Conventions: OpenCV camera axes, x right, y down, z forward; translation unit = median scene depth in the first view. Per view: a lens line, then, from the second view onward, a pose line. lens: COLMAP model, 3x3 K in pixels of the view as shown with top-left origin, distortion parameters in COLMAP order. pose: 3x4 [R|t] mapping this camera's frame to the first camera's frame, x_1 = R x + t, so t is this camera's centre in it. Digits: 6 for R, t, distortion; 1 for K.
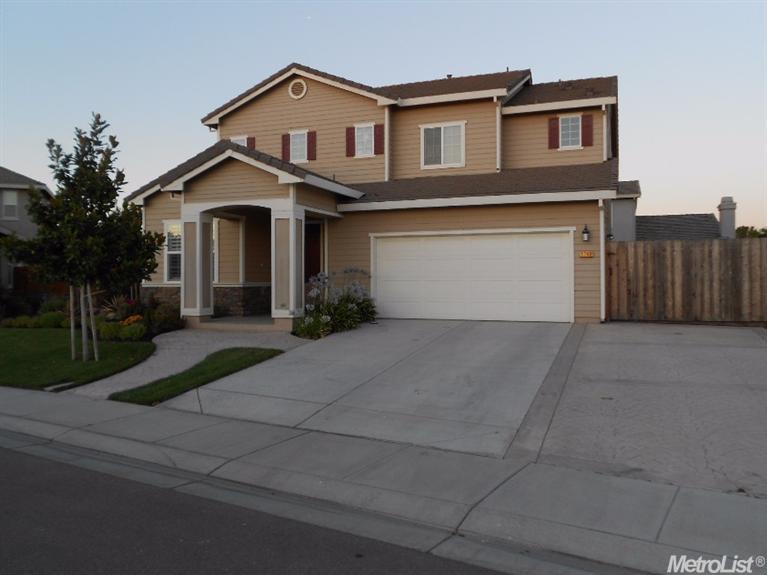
lens RADIAL K [[613.8, 0, 378.6], [0, 613.8, 278.3], [0, 0, 1]] dist [-0.042340, 0.002412]
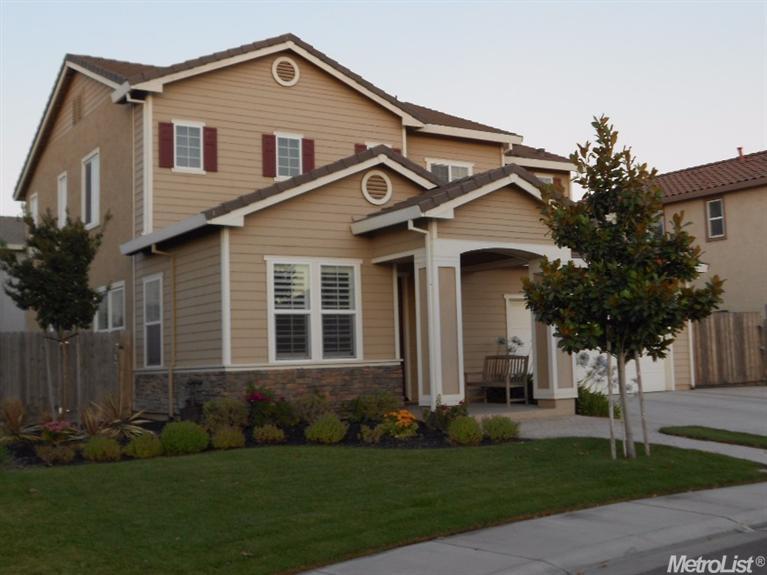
lens RADIAL K [[945.8, 0, 383.5], [0, 945.8, 287.5], [0, 0, 1]] dist [-0.051477, 0.007610]
pose [[0.584599, 0.049075, 0.809837, -1.091397], [0.027760, 0.996375, -0.080418, 0.012202], [-0.810847, 0.069494, 0.581117, 0.408723]]
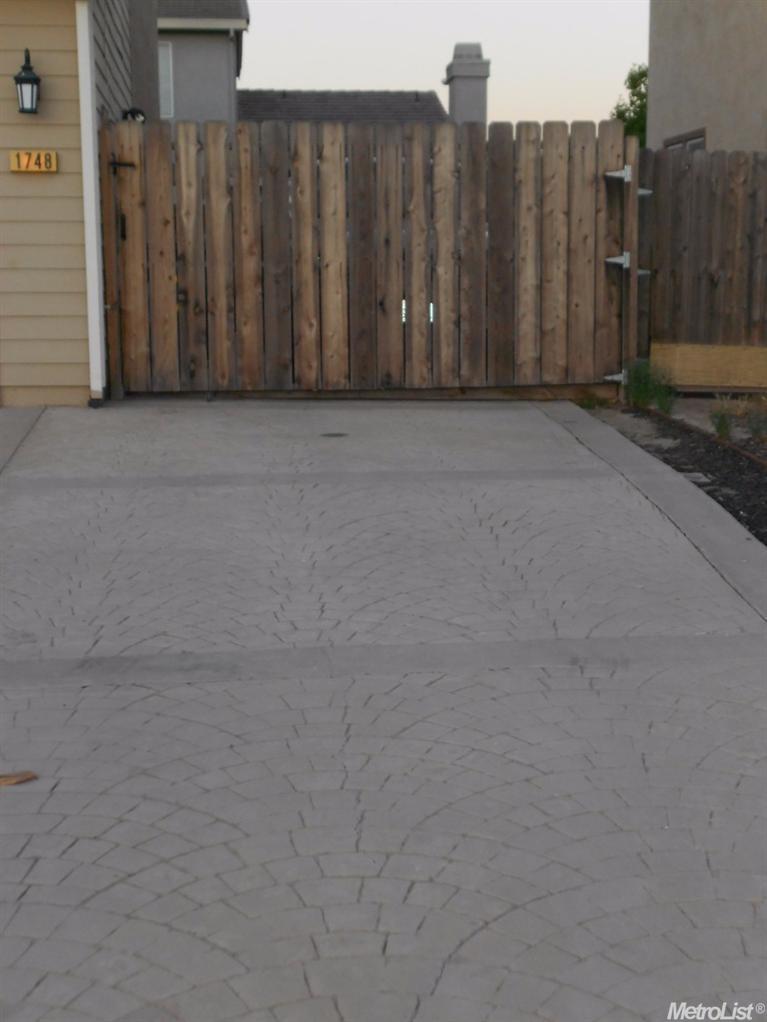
lens RADIAL K [[1661.0, 0, 383.5], [0, 1661.0, 511.0], [0, 0, 1]] dist [0.022530, 0.117382]
pose [[0.888881, -0.066387, 0.453303, 0.111080], [0.000593, 0.989611, 0.143766, 0.008317], [-0.458138, -0.127522, 0.879686, 0.206264]]
